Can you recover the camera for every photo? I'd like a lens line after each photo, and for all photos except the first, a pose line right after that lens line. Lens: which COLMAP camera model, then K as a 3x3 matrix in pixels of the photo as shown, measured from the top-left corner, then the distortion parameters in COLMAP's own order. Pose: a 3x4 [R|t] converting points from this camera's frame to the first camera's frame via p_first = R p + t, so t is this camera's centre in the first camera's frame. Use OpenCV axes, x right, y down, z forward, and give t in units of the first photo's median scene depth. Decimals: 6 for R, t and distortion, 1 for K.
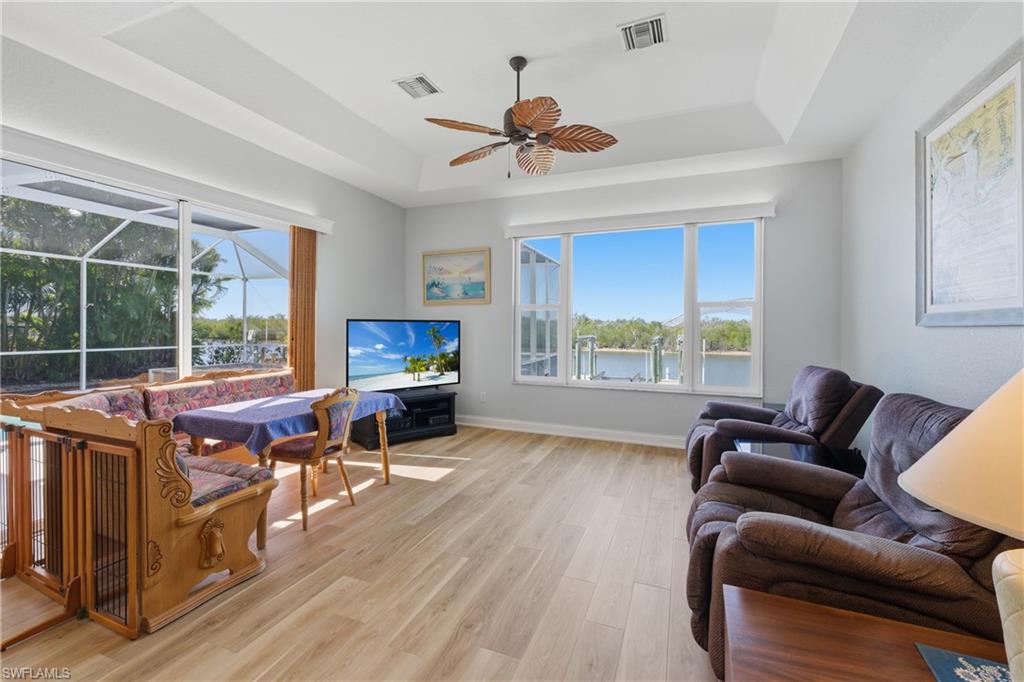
lens RADIAL K [[432.4, 0, 511.3], [0, 432.4, 328.3], [0, 0, 1]] dist [0.001686, -0.000099]
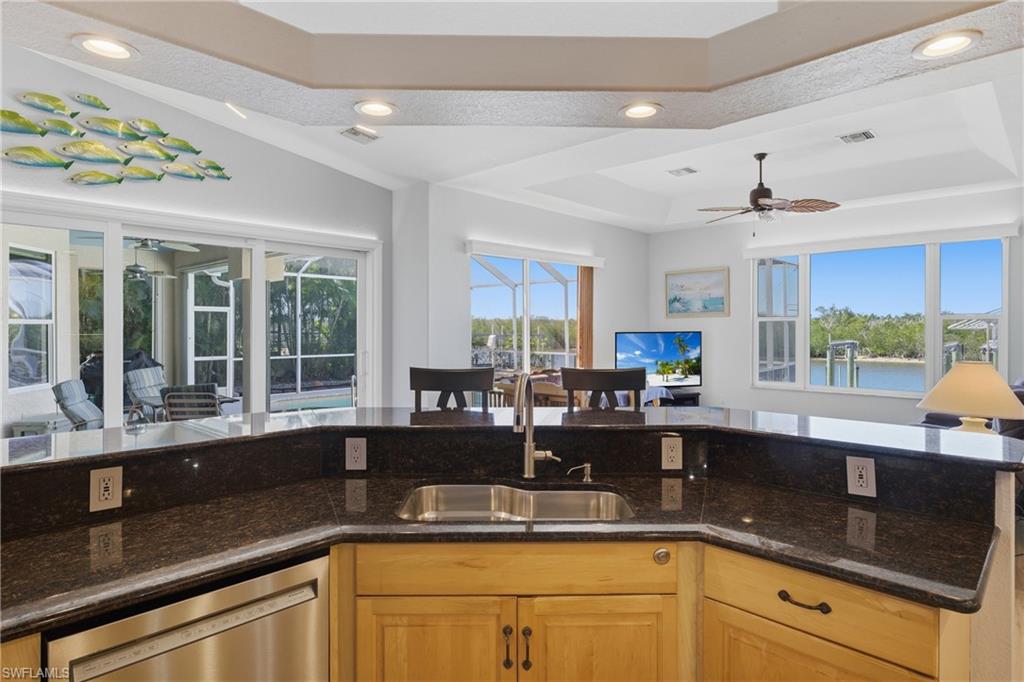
lens RADIAL K [[572.7, 0, 503.9], [0, 572.7, 323.8], [0, 0, 1]] dist [0.000832, -0.000248]
pose [[0.929649, -0.007077, -0.368378, -0.047658], [0.004560, 0.999960, -0.007701, -0.030141], [0.368417, 0.005479, 0.929644, -0.666171]]
